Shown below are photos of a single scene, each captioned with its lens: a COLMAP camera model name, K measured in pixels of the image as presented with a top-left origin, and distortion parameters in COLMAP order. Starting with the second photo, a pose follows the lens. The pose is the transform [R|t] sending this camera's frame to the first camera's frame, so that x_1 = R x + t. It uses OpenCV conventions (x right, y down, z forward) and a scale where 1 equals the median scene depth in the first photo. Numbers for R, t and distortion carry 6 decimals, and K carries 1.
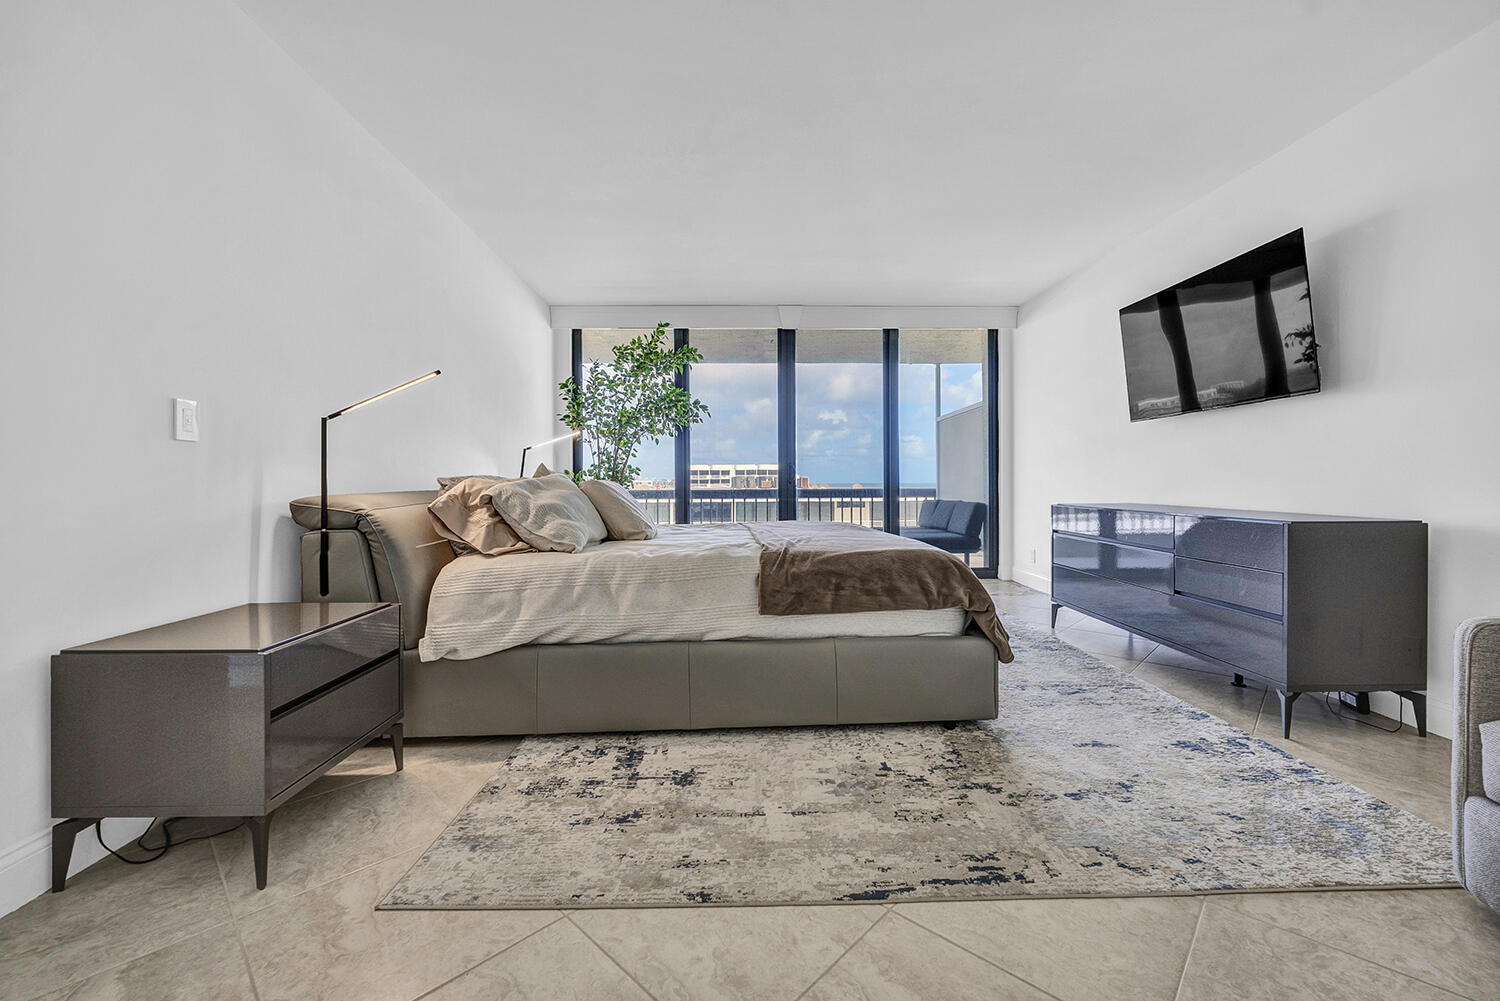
lens RADIAL K [[616.6, 0, 745.7], [0, 616.6, 488.1], [0, 0, 1]] dist [-0.004795, 0.000991]
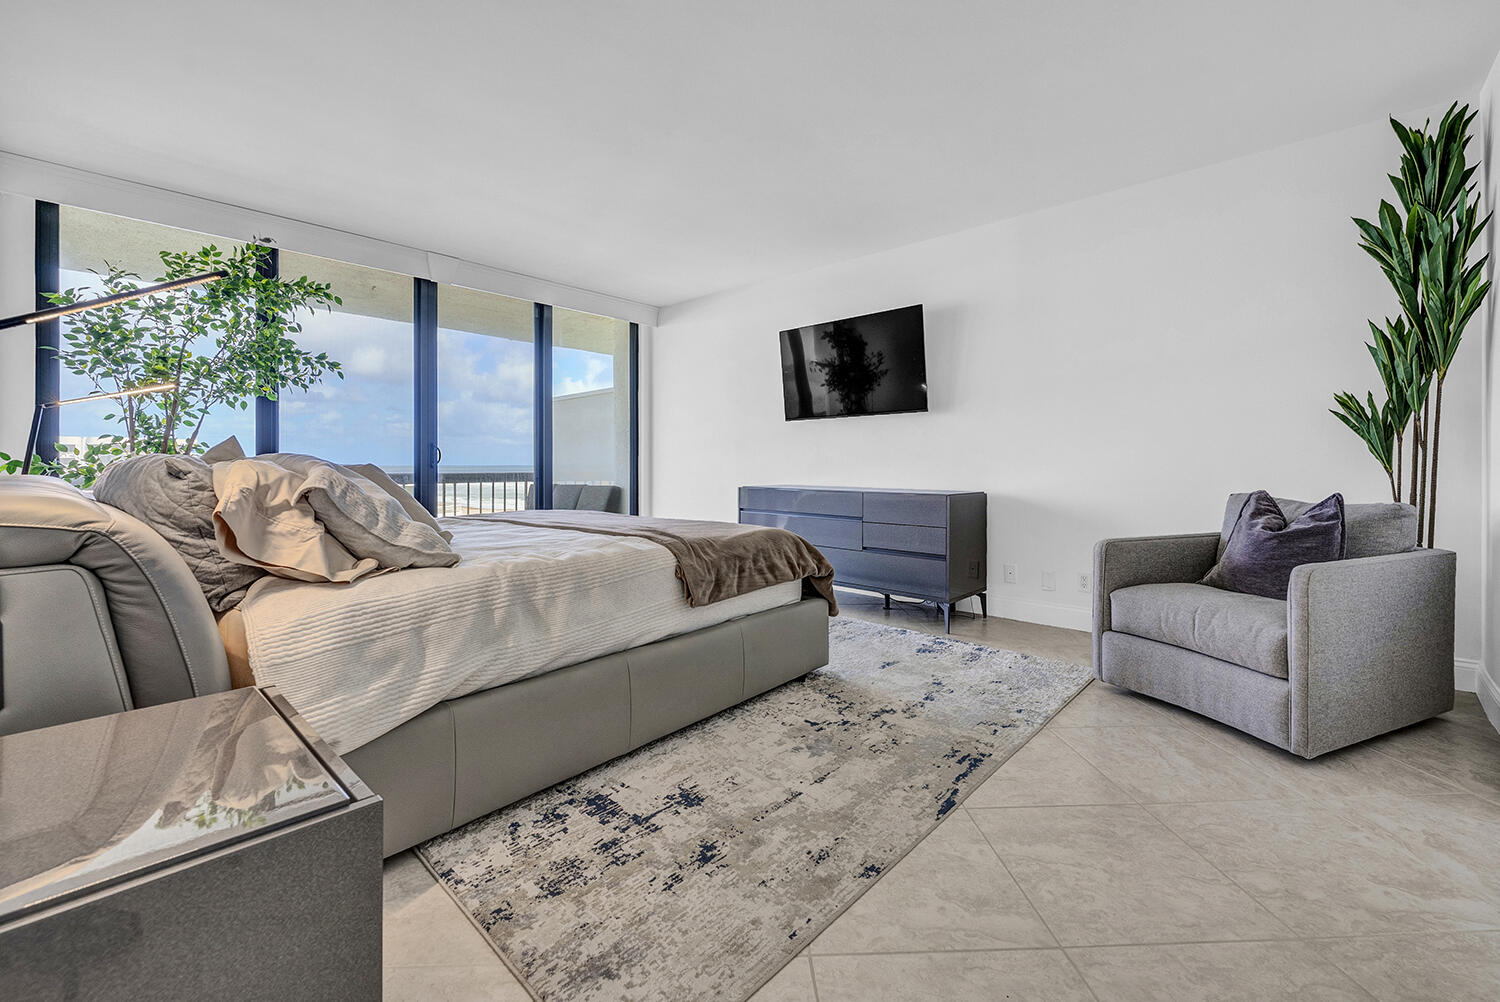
lens RADIAL K [[616.6, 0, 783.3], [0, 616.6, 471.7], [0, 0, 1]] dist [-0.004795, 0.000991]
pose [[0.685618, -0.000593, 0.727961, -0.603179], [0.001752, 0.999998, -0.000835, -0.003825], [-0.727959, 0.001848, 0.685618, 0.258808]]
